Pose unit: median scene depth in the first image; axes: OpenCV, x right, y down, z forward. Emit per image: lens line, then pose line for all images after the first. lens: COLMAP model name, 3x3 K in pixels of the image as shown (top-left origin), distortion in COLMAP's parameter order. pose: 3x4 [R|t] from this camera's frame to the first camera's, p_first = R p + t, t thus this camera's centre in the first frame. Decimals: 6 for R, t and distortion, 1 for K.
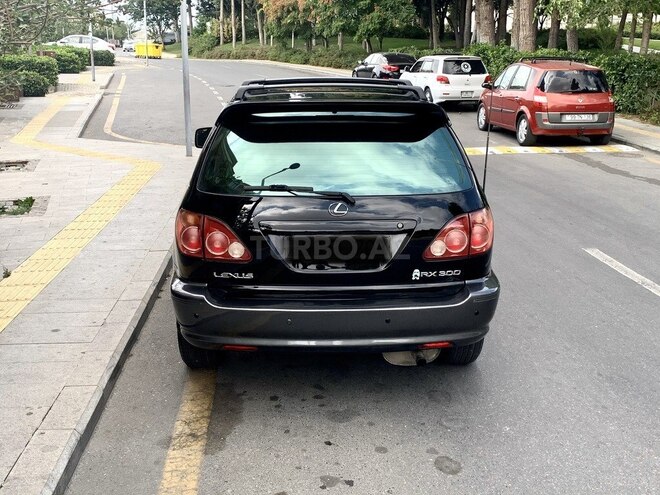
lens RADIAL K [[790.9, 0, 327.9], [0, 790.9, 231.6], [0, 0, 1]] dist [0.064529, -0.063116]
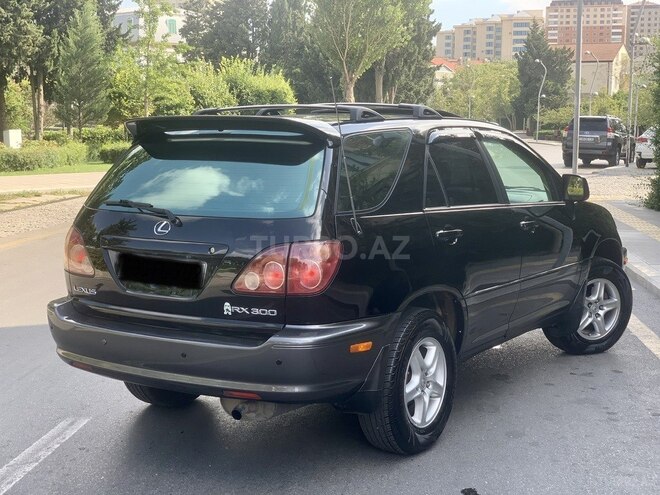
lens RADIAL K [[985.1, 0, 330.0], [0, 985.1, 247.5], [0, 0, 1]] dist [0.155132, -0.660658]
pose [[0.811762, 0.065345, -0.580321, 0.105323], [-0.123935, 0.990361, -0.061846, 0.005151], [0.570686, 0.122126, 0.812036, 0.021805]]
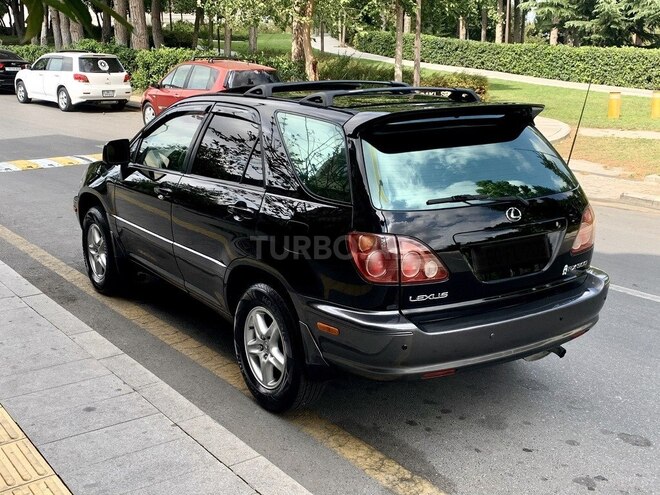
lens RADIAL K [[790.9, 0, 327.9], [0, 790.9, 231.6], [0, 0, 1]] dist [0.064529, -0.063116]
pose [[0.842881, -0.107776, 0.527197, -0.088267], [0.106170, 0.993786, 0.033418, -0.008085], [-0.527522, 0.027805, 0.849086, 0.035098]]
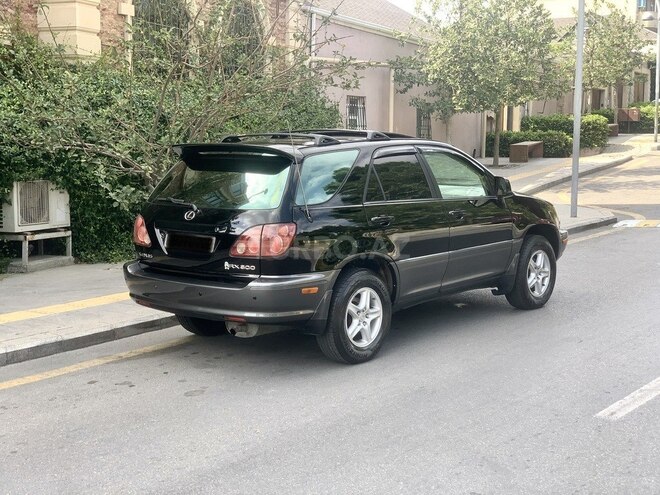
lens RADIAL K [[985.1, 0, 330.0], [0, 985.1, 247.5], [0, 0, 1]] dist [0.155132, -0.660658]
pose [[0.731720, 0.075158, -0.677449, 0.181578], [-0.131729, 0.990757, -0.032365, 0.006940], [0.668755, 0.112921, 0.734858, -0.021631]]
